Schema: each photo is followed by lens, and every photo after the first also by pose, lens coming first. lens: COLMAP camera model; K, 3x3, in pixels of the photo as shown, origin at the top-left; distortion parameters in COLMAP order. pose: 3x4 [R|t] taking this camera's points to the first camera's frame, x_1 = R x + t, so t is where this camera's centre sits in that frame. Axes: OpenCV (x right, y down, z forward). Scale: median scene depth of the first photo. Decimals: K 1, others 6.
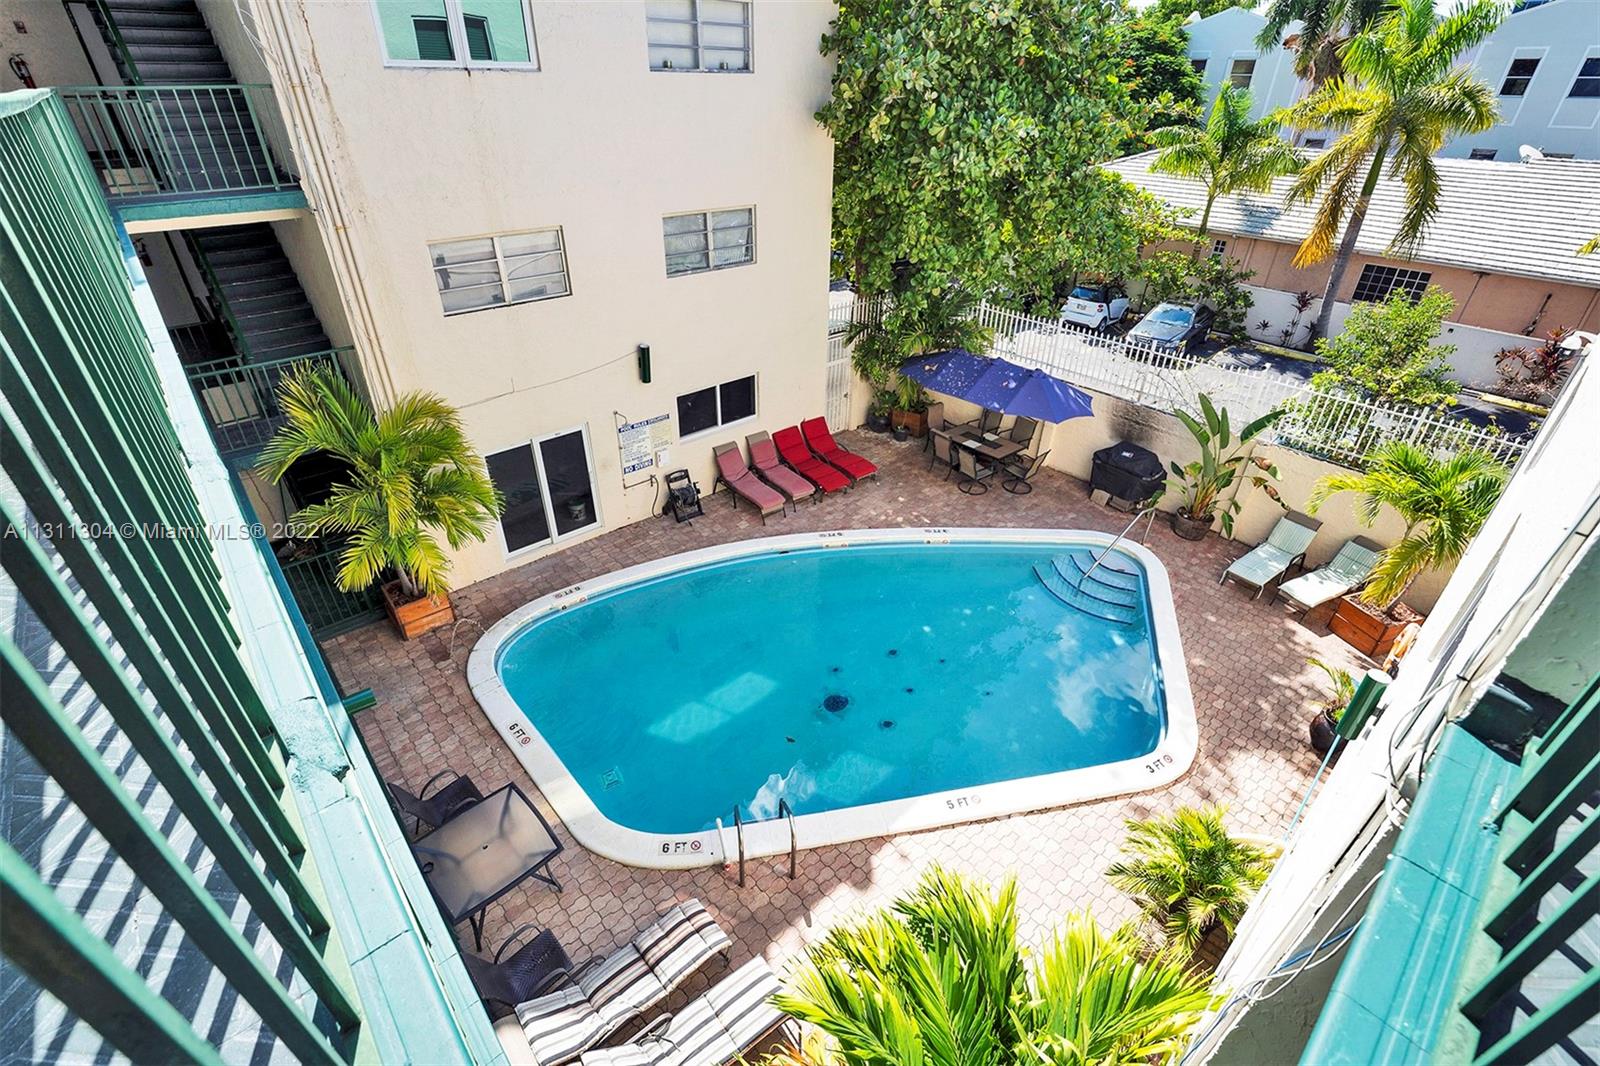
lens RADIAL K [[696.2, 0, 798.0], [0, 696.2, 523.5], [0, 0, 1]] dist [-0.016914, -0.000175]
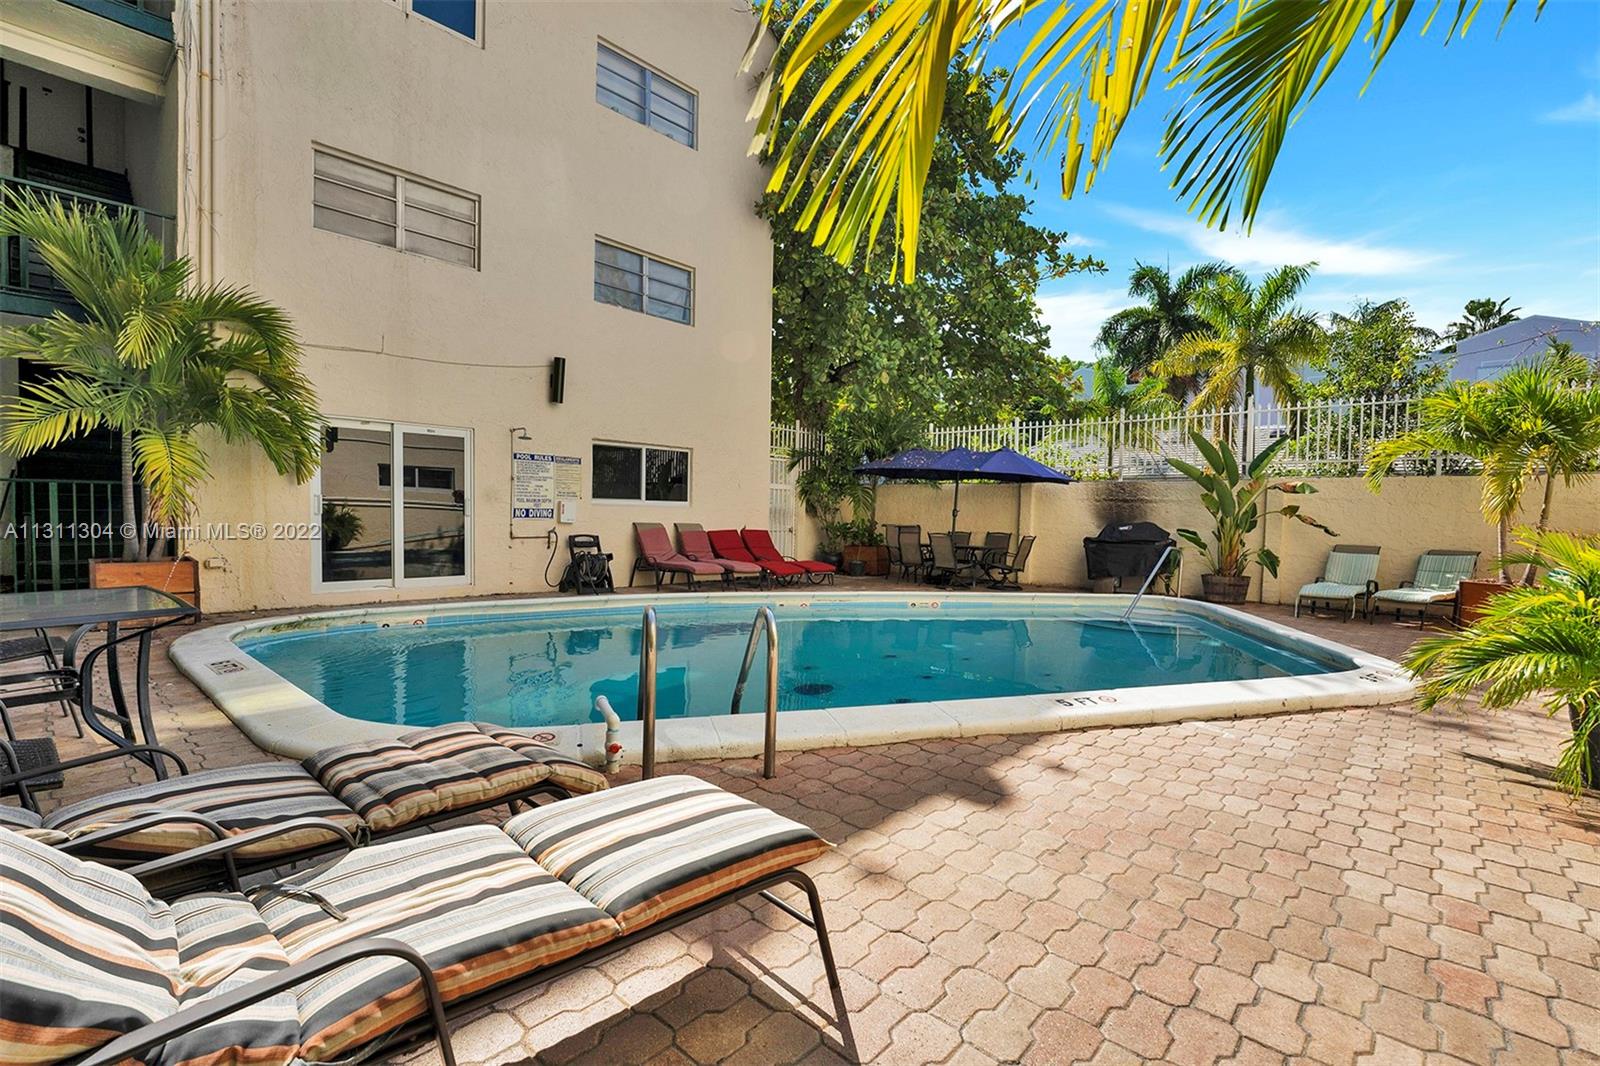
lens RADIAL K [[696.2, 0, 794.4], [0, 696.2, 560.1], [0, 0, 1]] dist [-0.016914, -0.000175]
pose [[0.994660, -0.000113, 0.103203, -0.021760], [0.050757, 0.871237, -0.488232, 0.349515], [-0.089859, 0.490863, 0.866590, 0.328882]]
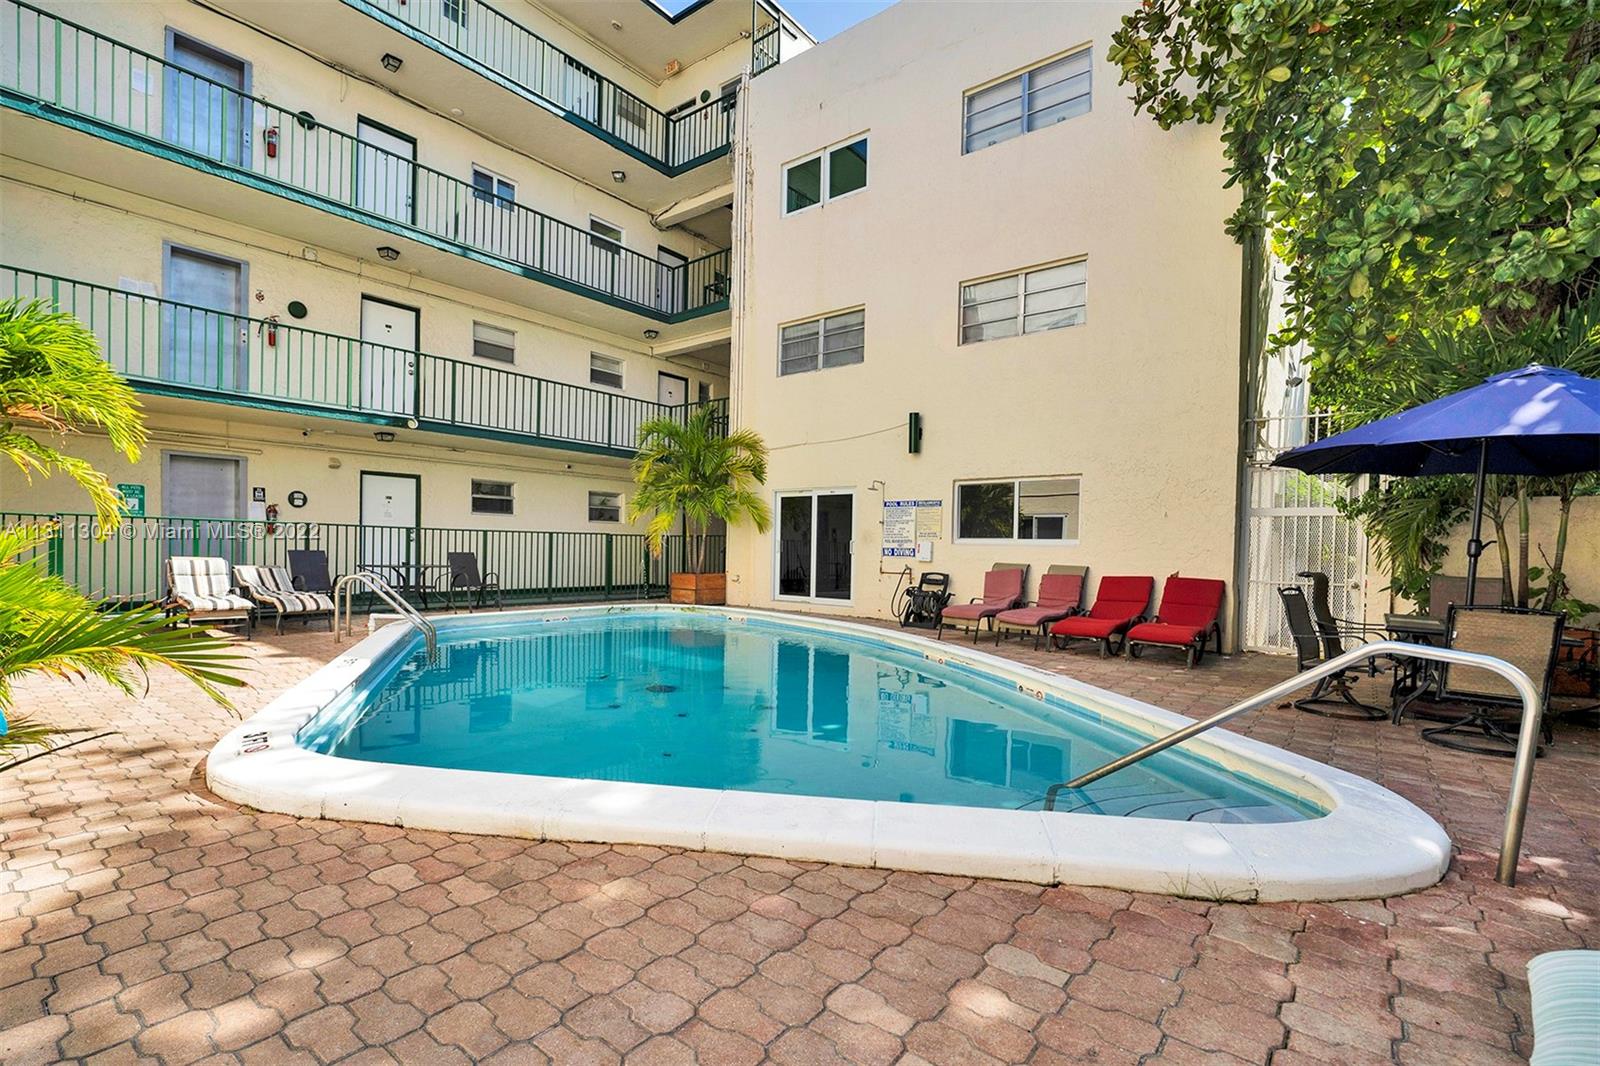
lens RADIAL K [[696.2, 0, 787.5], [0, 696.2, 545.8], [0, 0, 1]] dist [-0.016914, -0.000175]
pose [[0.197891, 0.004368, -0.980214, 0.601779], [-0.538681, 0.835938, -0.105027, 0.078449], [0.818940, 0.548806, 0.167778, 0.724156]]
